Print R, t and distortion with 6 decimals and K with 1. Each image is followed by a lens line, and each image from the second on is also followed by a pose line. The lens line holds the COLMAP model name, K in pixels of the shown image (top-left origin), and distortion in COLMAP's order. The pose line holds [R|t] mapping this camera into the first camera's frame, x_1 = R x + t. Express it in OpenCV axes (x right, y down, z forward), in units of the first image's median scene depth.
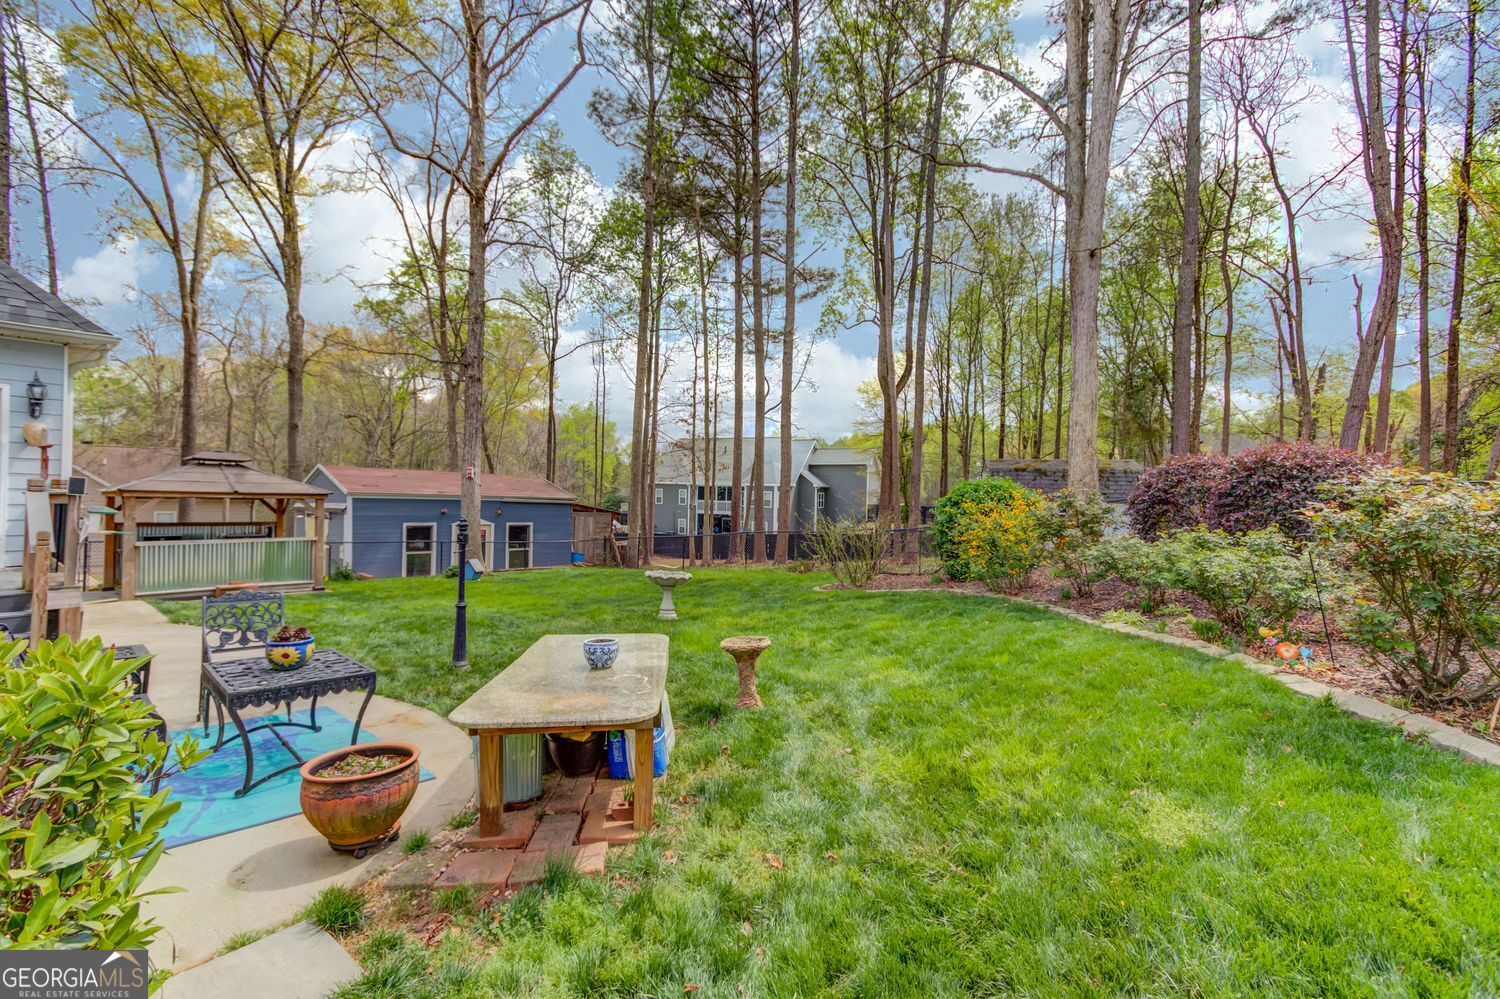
lens RADIAL K [[672.6, 0, 749.8], [0, 672.6, 495.6], [0, 0, 1]] dist [0.028091, -0.001010]
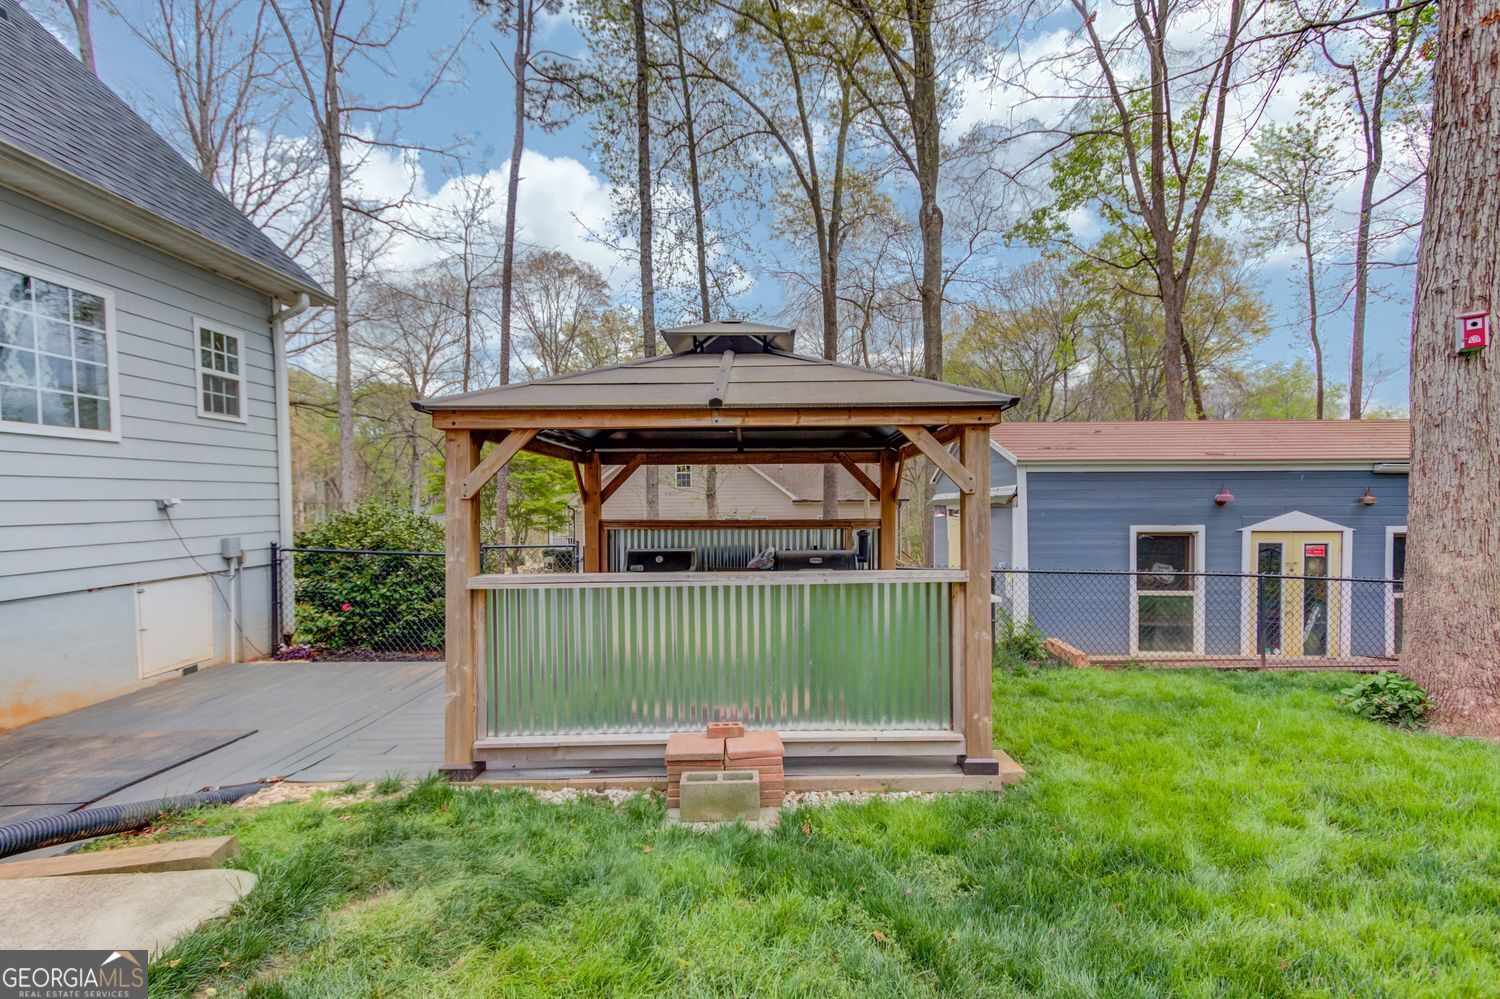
lens RADIAL K [[686.4, 0, 768.9], [0, 686.4, 520.9], [0, 0, 1]] dist [0.032788, -0.000358]
pose [[0.666060, -0.004551, -0.745884, -0.270346], [0.024542, 0.999574, 0.015817, 0.019691], [0.745494, -0.028840, 0.665888, 0.424434]]
